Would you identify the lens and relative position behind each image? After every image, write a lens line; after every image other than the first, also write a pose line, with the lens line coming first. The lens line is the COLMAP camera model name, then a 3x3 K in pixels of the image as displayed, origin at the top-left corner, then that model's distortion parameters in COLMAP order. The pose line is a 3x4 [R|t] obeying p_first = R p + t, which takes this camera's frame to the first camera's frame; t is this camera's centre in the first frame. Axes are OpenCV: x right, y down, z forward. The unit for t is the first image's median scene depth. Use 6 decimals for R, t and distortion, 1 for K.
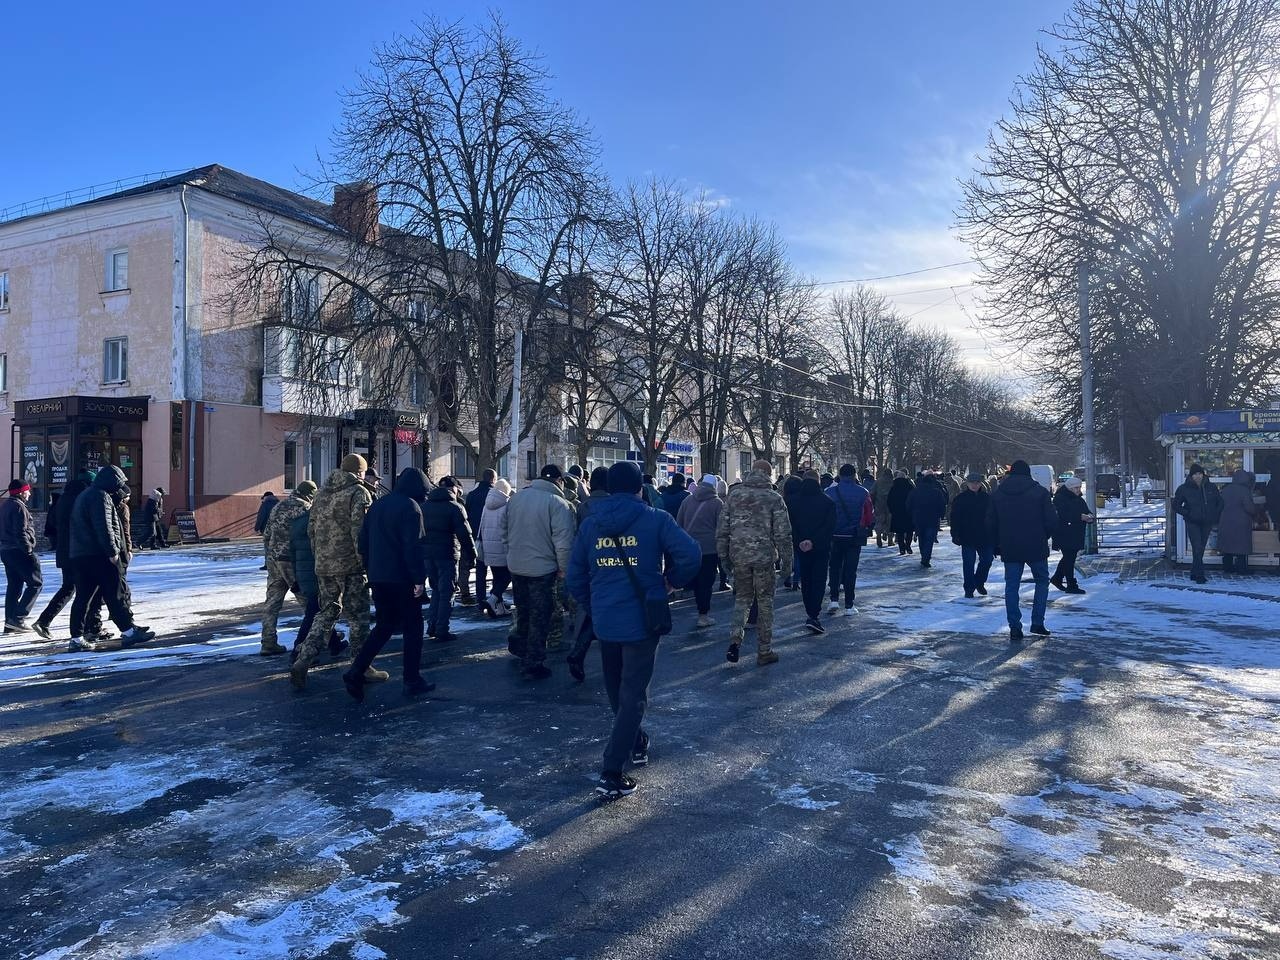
lens RADIAL K [[964.8, 0, 630.2], [0, 964.8, 488.5], [0, 0, 1]] dist [0.062093, -0.093648]
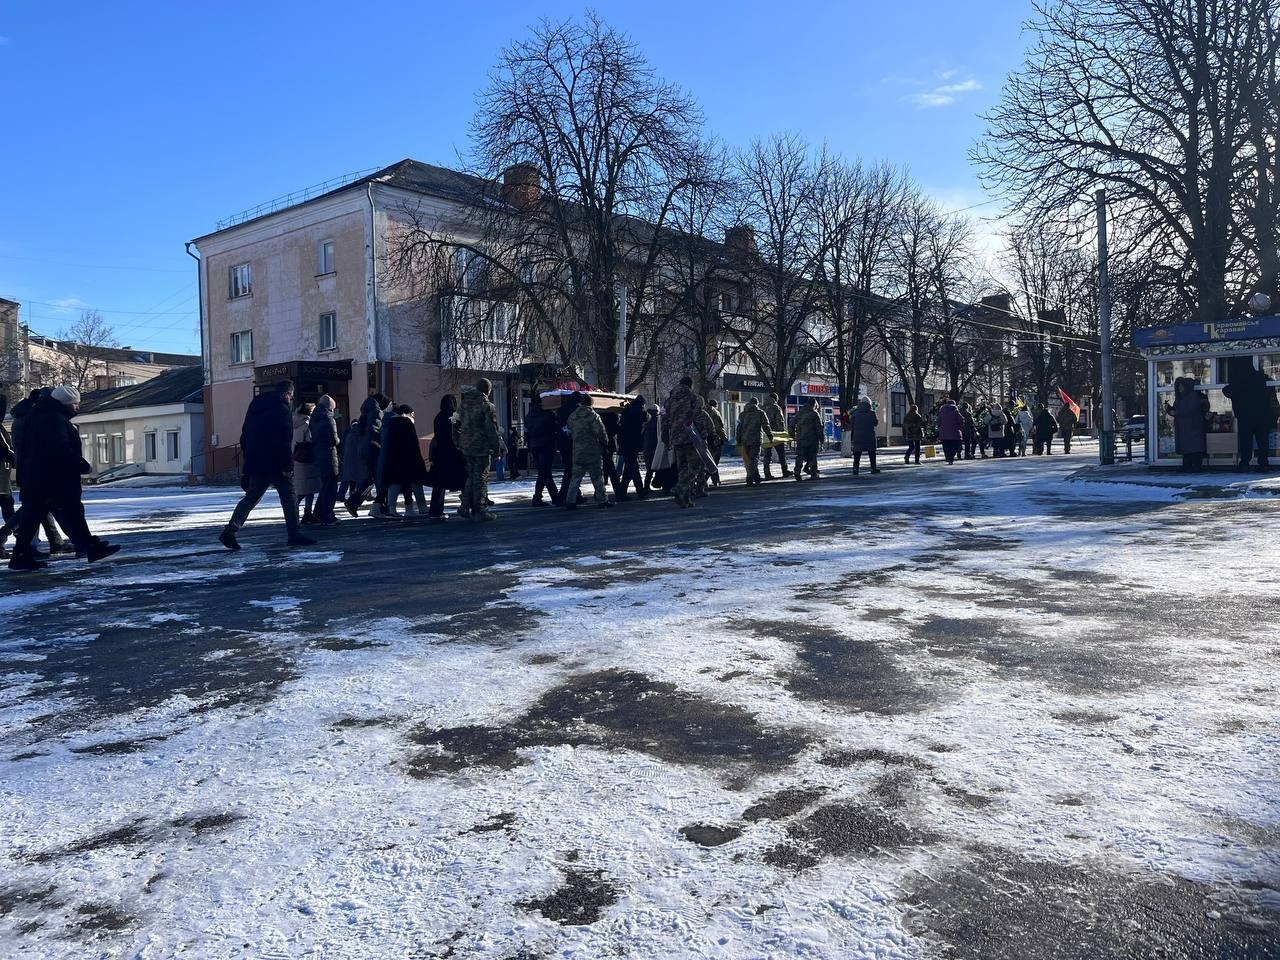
lens RADIAL K [[964.8, 0, 630.2], [0, 964.8, 488.5], [0, 0, 1]] dist [0.062093, -0.093648]
pose [[0.970160, -0.009112, -0.242293, 0.143334], [0.019849, 0.998924, 0.041910, 0.024252], [0.241650, -0.045469, 0.969298, -0.109166]]
